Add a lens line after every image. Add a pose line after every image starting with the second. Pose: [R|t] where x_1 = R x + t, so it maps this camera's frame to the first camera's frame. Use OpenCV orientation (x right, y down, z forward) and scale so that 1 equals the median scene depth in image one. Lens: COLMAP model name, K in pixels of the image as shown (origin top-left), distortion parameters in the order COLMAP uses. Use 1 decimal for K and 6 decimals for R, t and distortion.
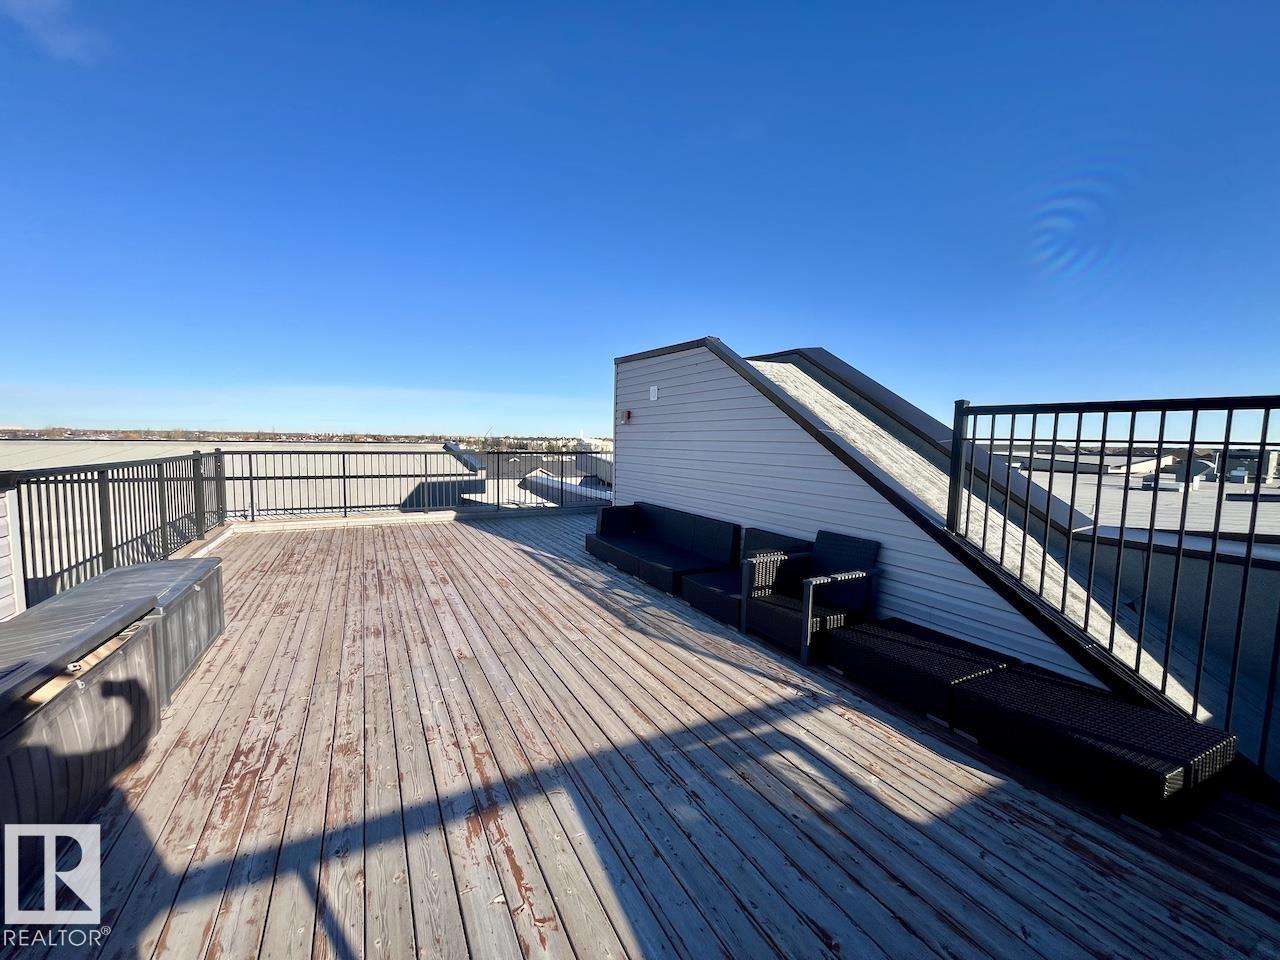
lens RADIAL K [[517.3, 0, 638.3], [0, 517.3, 482.2], [0, 0, 1]] dist [0.000349, 0.000453]
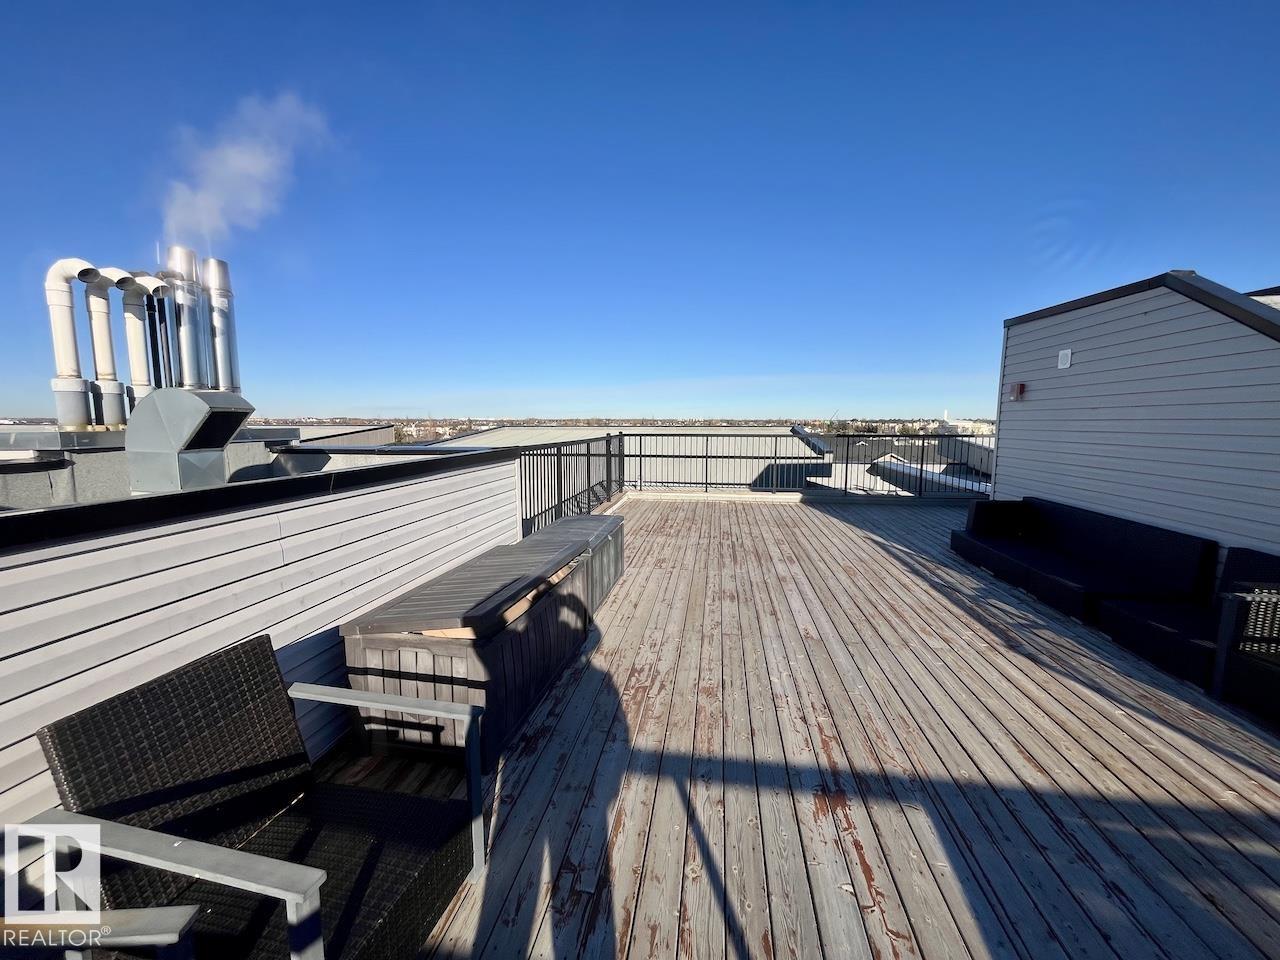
lens RADIAL K [[517.3, 0, 638.3], [0, 517.3, 482.2], [0, 0, 1]] dist [0.000349, 0.000453]
pose [[0.803053, 0.056040, -0.593267, -0.021523], [-0.037233, 0.998342, 0.043903, 0.003003], [0.594744, -0.013167, 0.803807, -0.008397]]
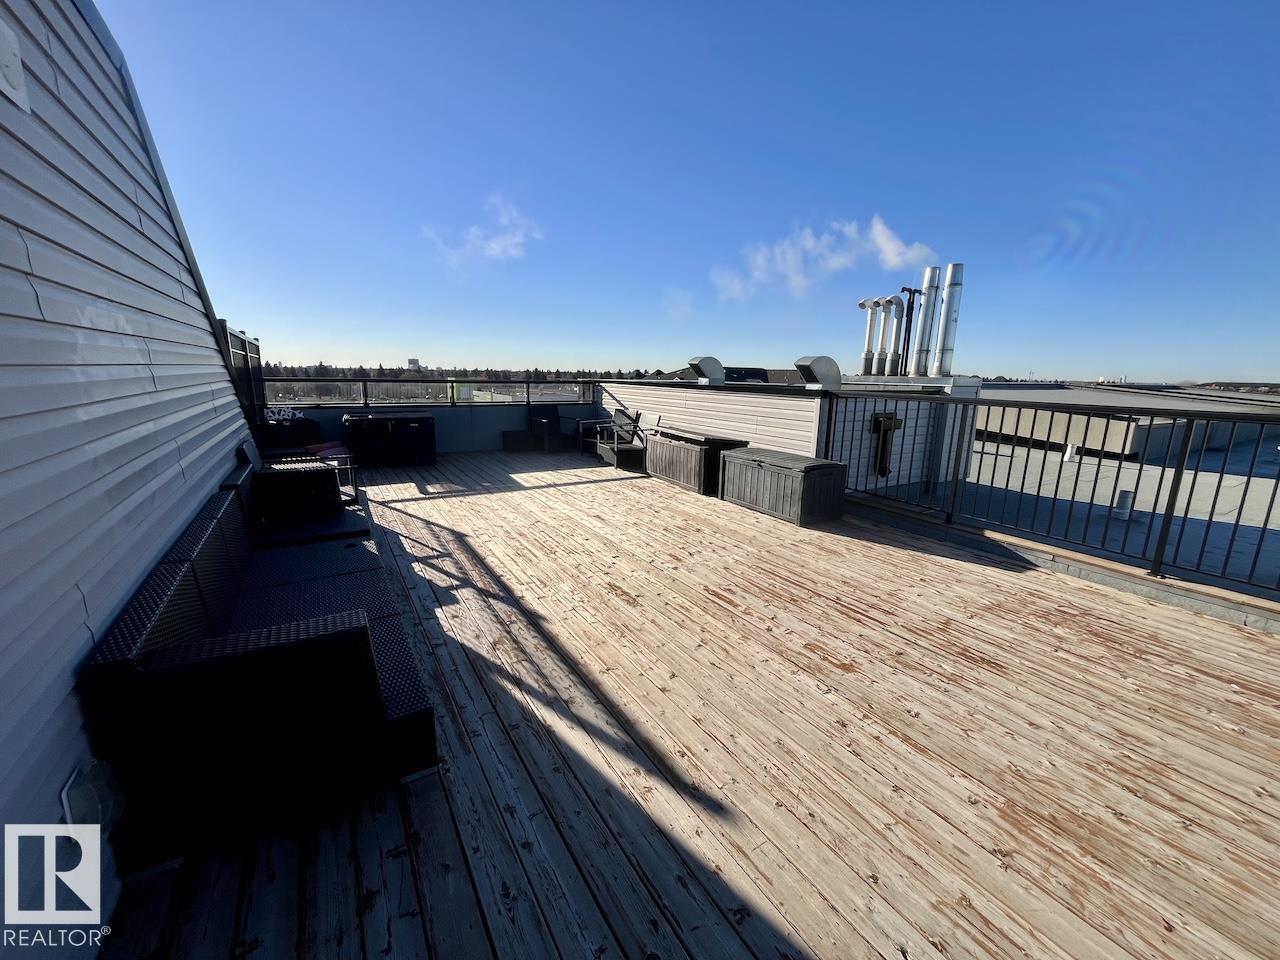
lens RADIAL K [[517.3, 0, 638.3], [0, 517.3, 482.2], [0, 0, 1]] dist [0.000349, 0.000453]
pose [[-0.997368, -0.018716, -0.070045, -0.306462], [-0.037928, 0.958054, 0.284067, -0.145619], [0.061790, 0.285976, -0.956242, 2.038135]]
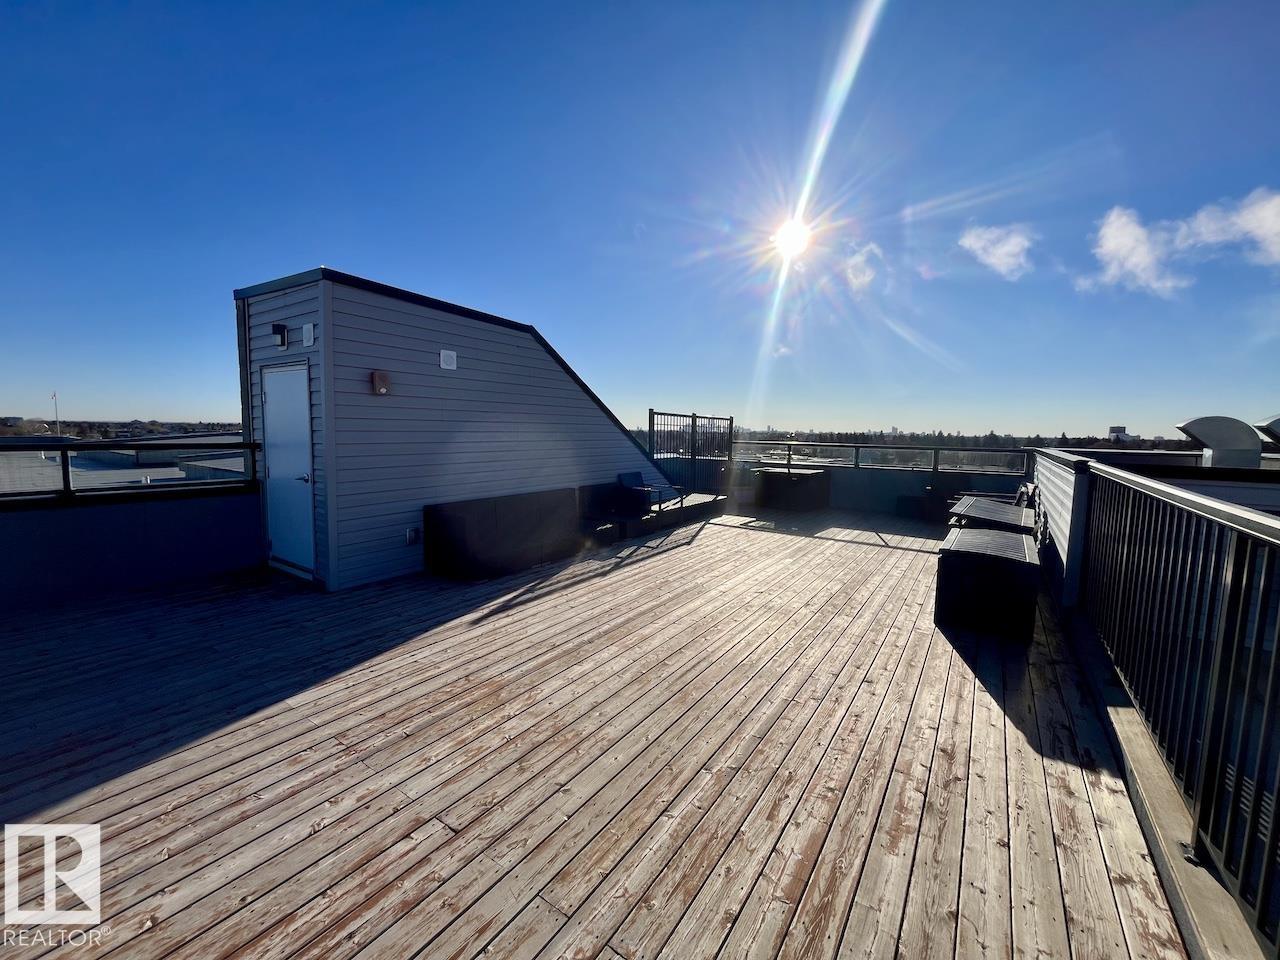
lens RADIAL K [[517.3, 0, 638.3], [0, 517.3, 482.2], [0, 0, 1]] dist [0.000349, 0.000453]
pose [[-0.465790, -0.110029, 0.878028, -1.328555], [0.048881, 0.987525, 0.149682, -0.153646], [-0.883544, 0.112639, -0.454602, 1.853028]]
